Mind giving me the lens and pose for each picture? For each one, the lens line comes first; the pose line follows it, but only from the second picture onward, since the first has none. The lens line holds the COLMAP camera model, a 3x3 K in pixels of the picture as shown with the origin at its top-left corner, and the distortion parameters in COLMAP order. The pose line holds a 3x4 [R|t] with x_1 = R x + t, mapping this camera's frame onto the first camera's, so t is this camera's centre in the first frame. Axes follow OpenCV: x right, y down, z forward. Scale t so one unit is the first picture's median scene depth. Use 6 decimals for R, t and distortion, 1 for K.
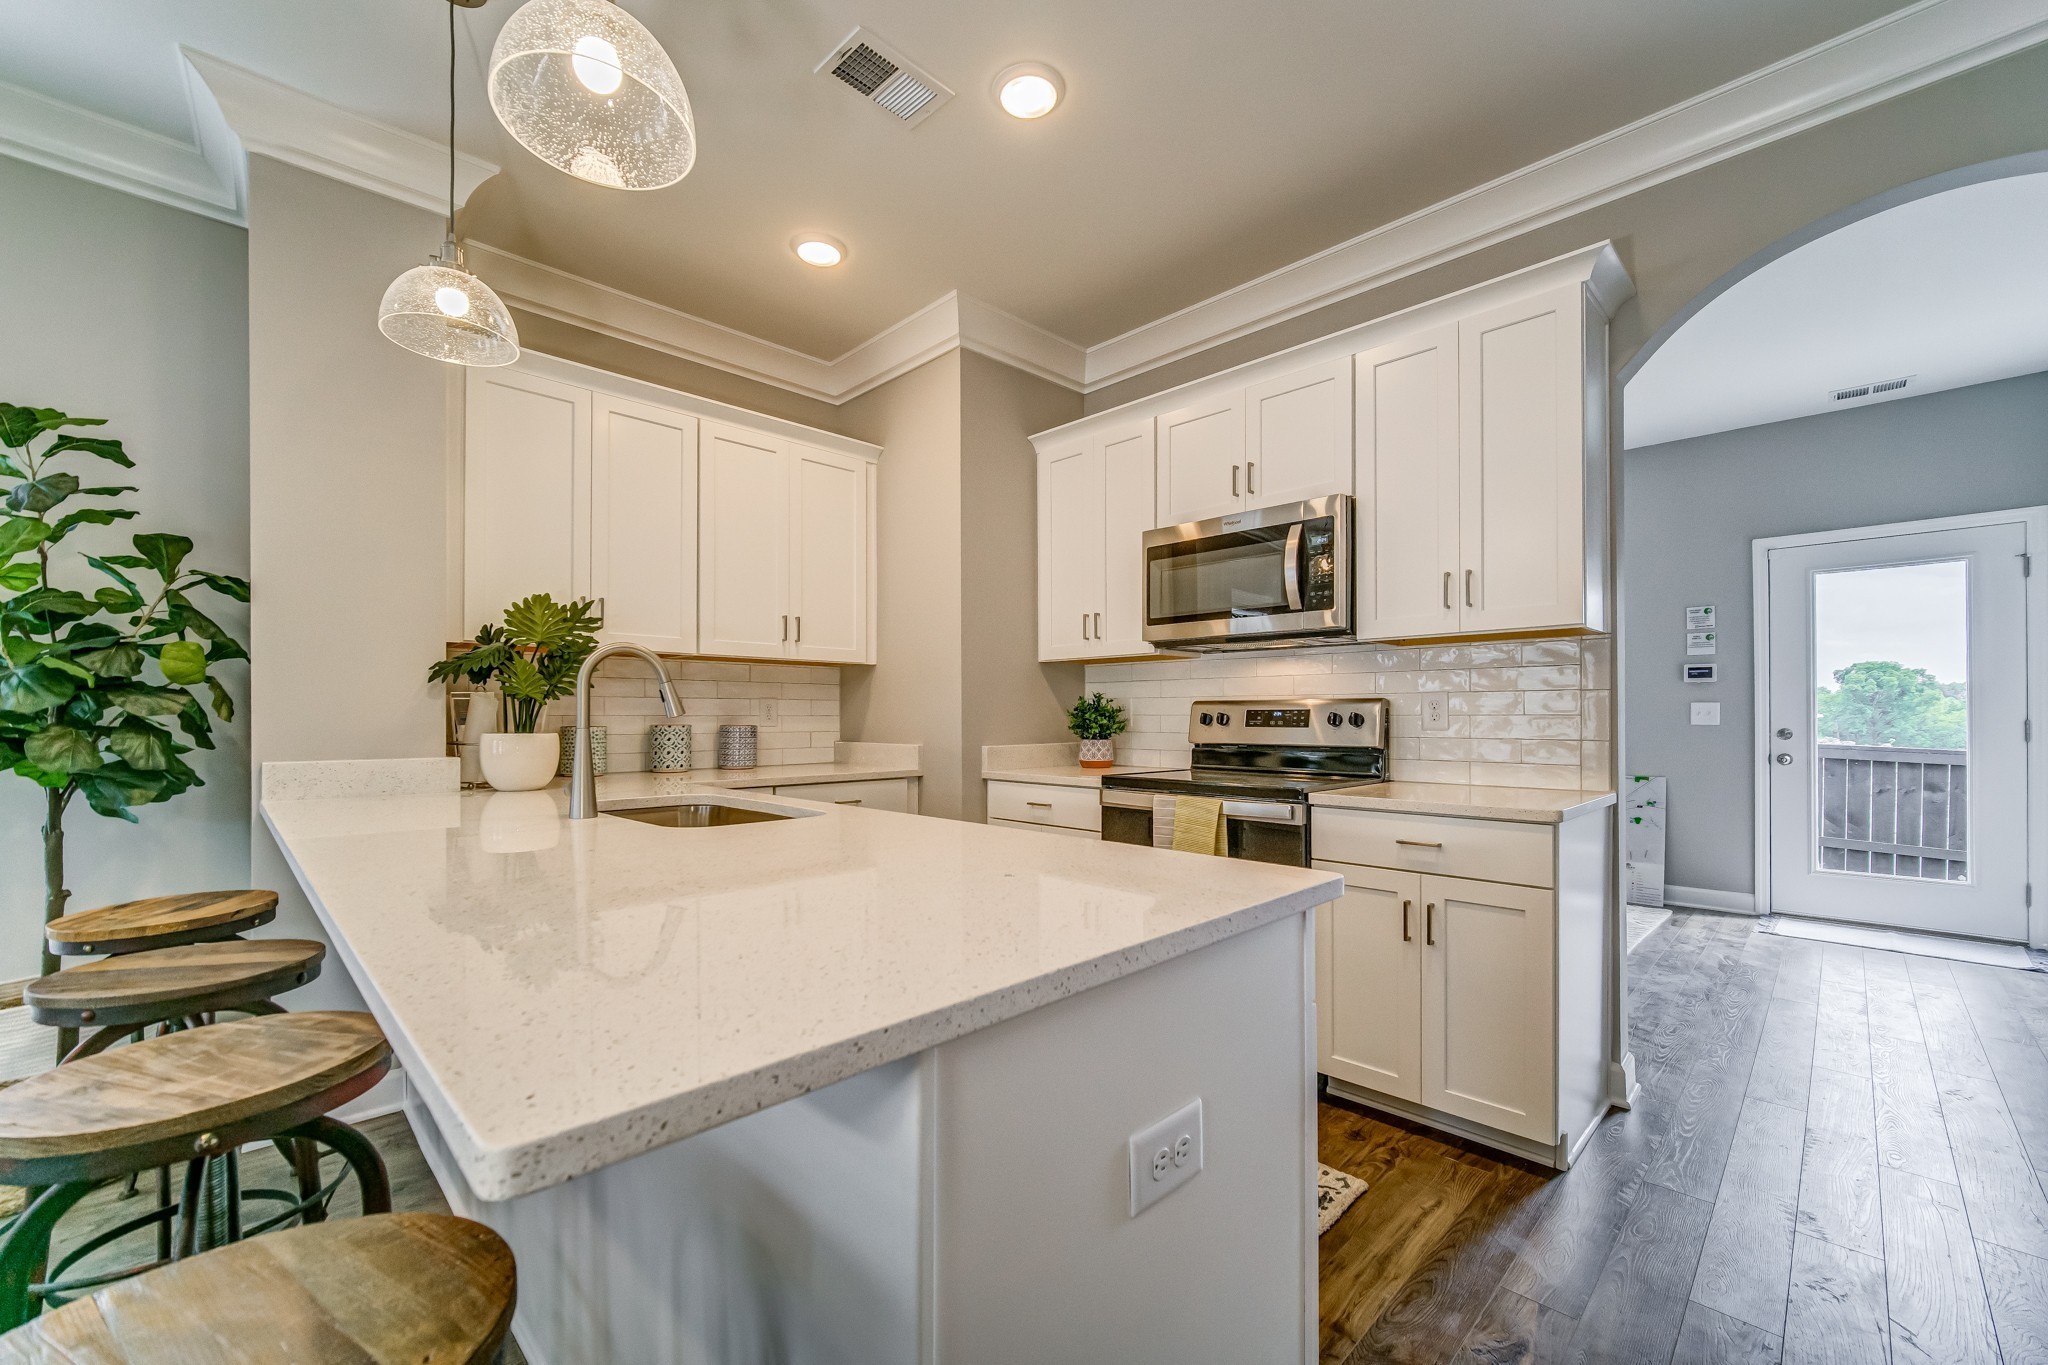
lens RADIAL K [[819.3, 0, 1017.8], [0, 819.3, 710.9], [0, 0, 1]] dist [-0.000266, -0.000238]
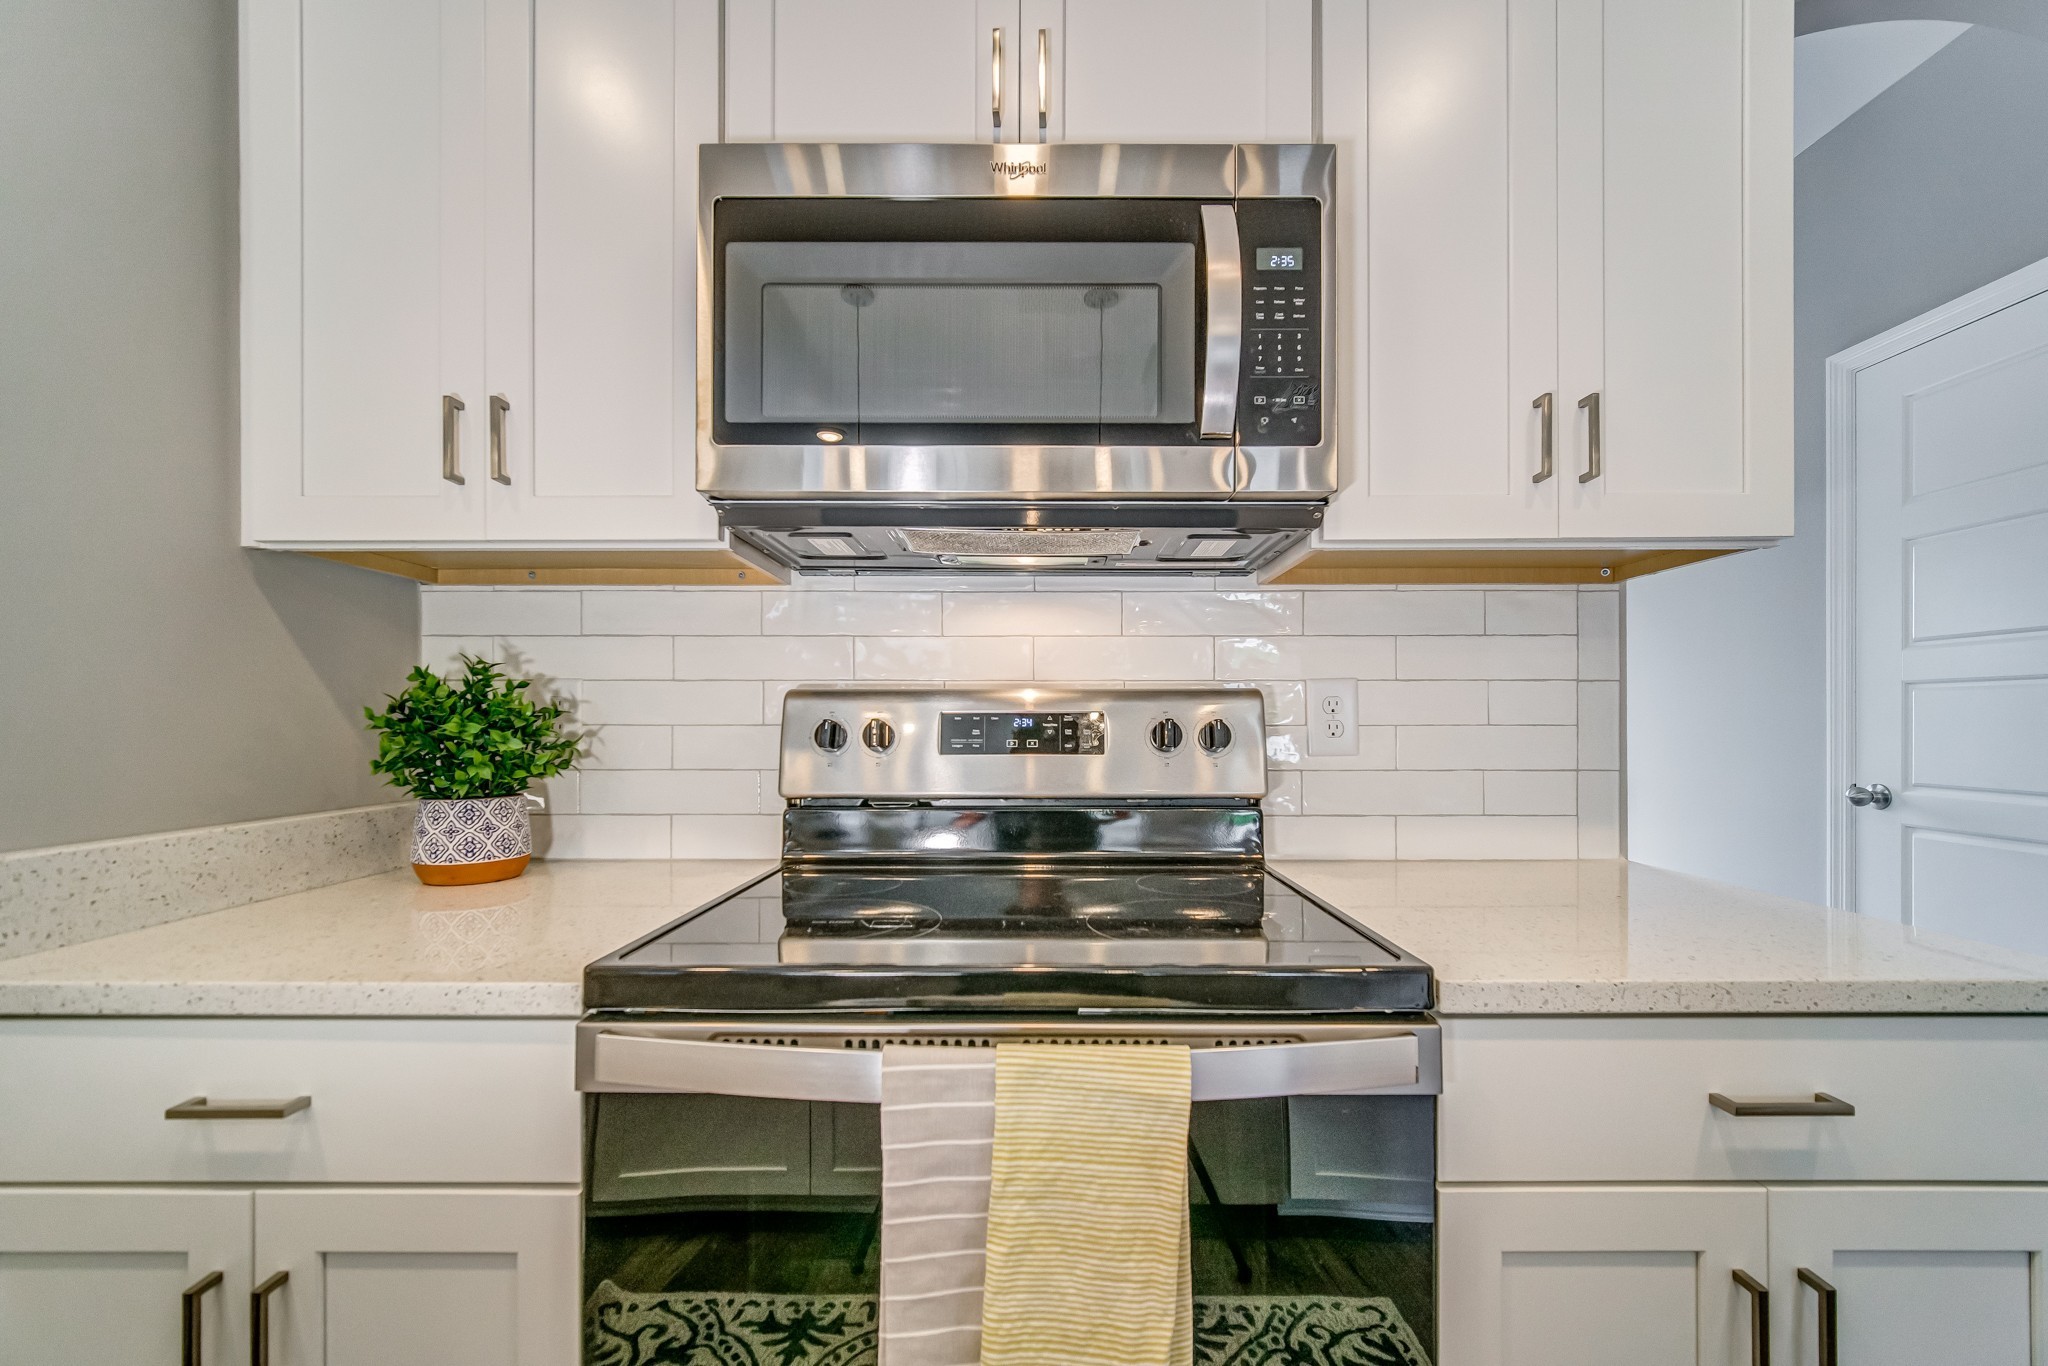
lens RADIAL K [[823.8, 0, 1031.8], [0, 823.8, 722.3], [0, 0, 1]] dist [-0.002329, -0.000152]
pose [[0.706750, 0.002452, 0.707459, 0.019920], [-0.003143, 0.999995, -0.000326, 0.003593], [-0.707456, -0.001993, 0.706754, 0.686084]]
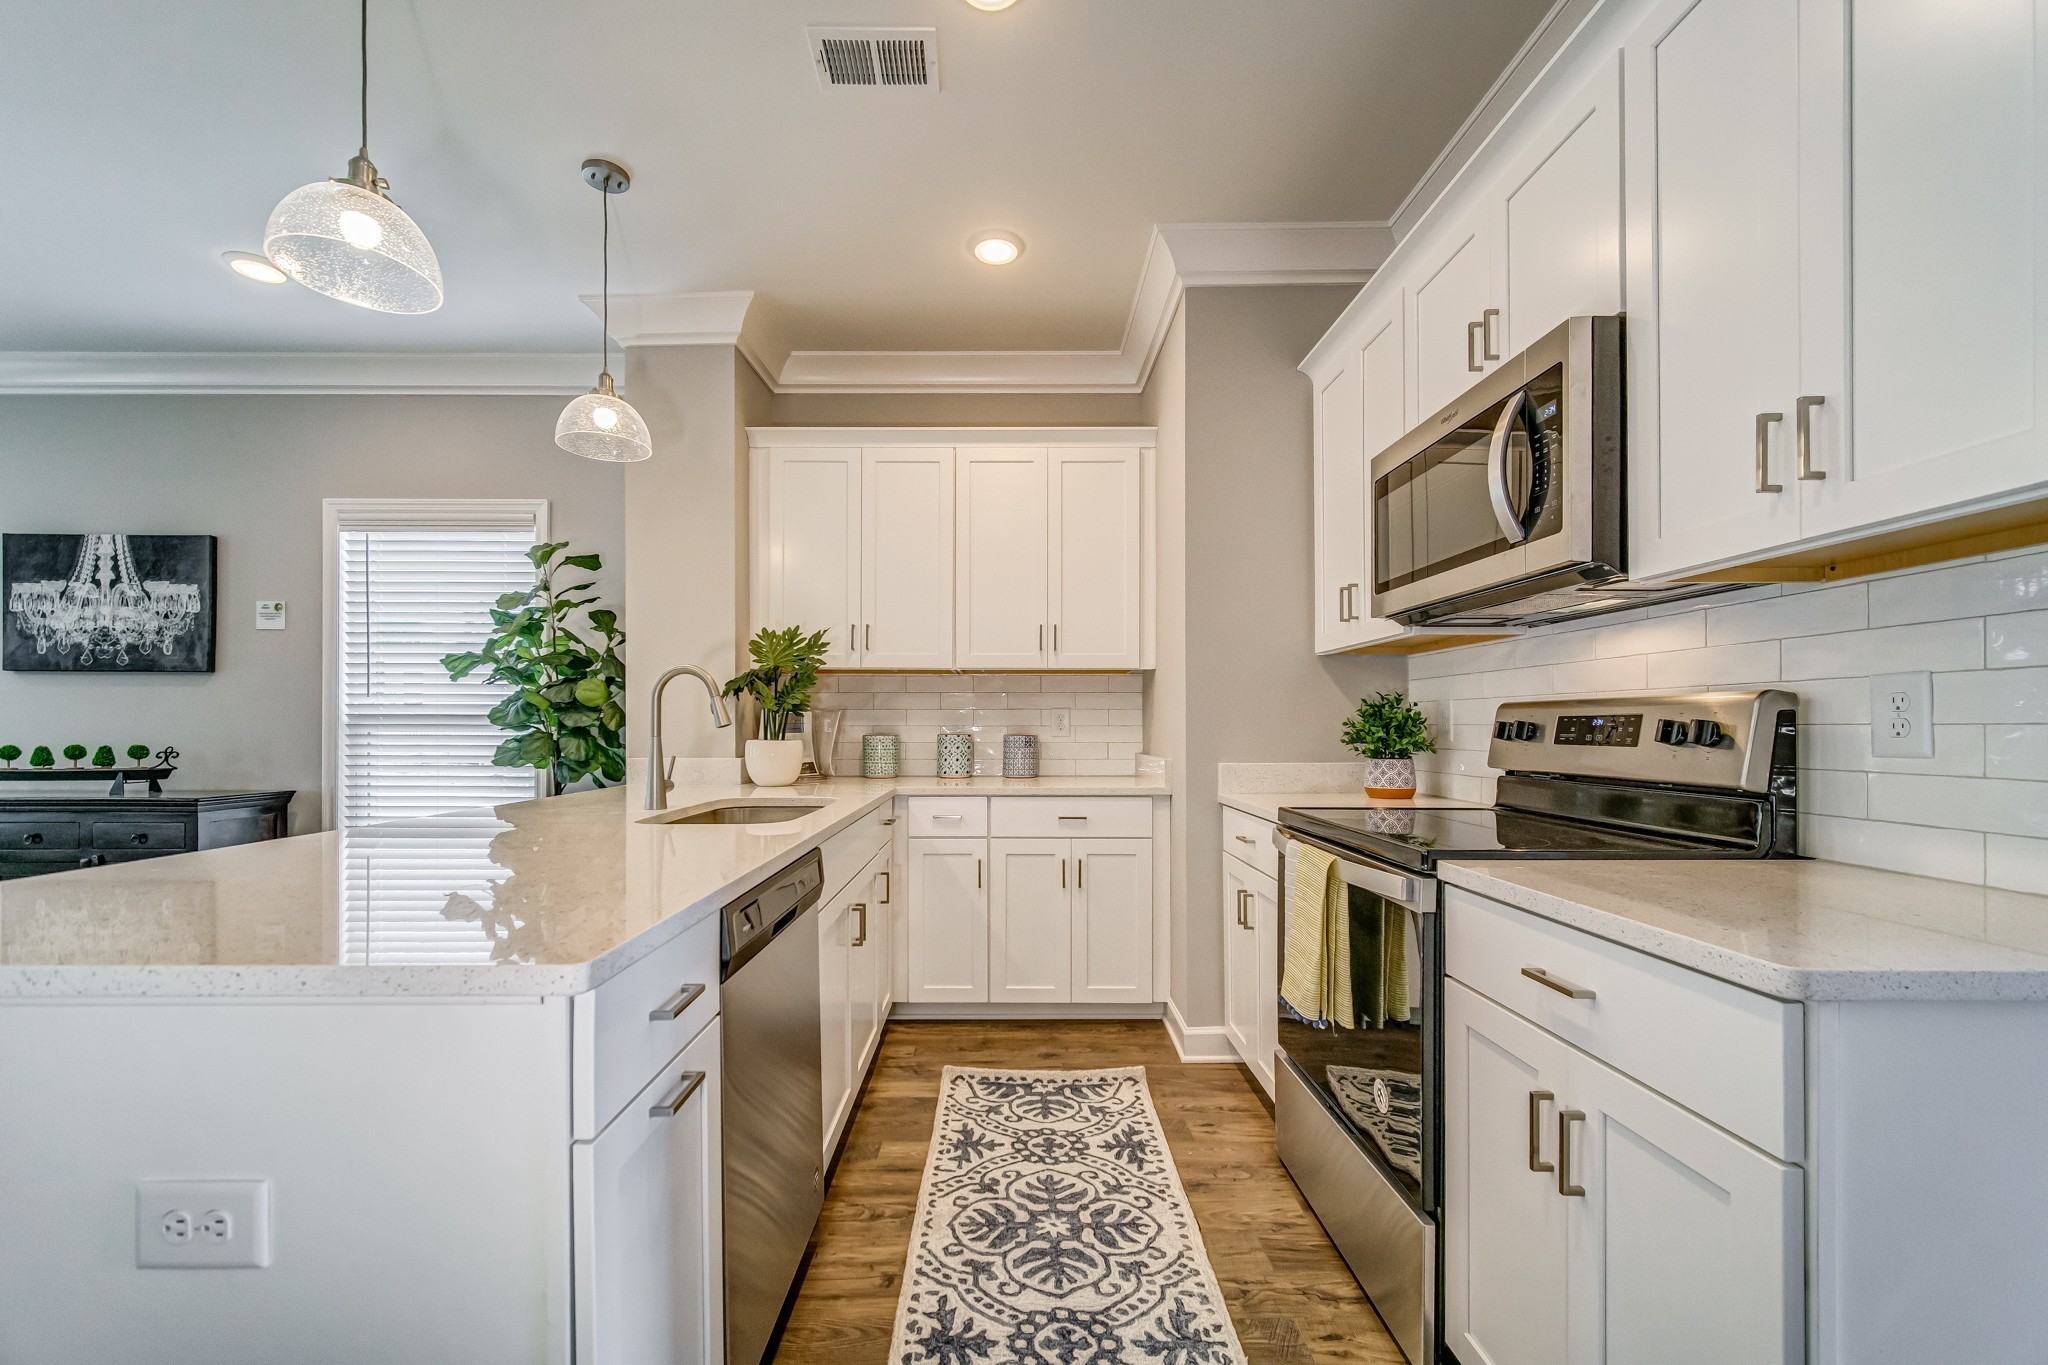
lens RADIAL K [[825.8, 0, 1004.9], [0, 825.8, 727.0], [0, 0, 1]] dist [0.001652, 0.000193]
pose [[0.711047, 0.000712, -0.703144, 0.423029], [0.004510, 0.999974, 0.005574, 0.001786], [0.703130, -0.007134, 0.711026, 0.286106]]
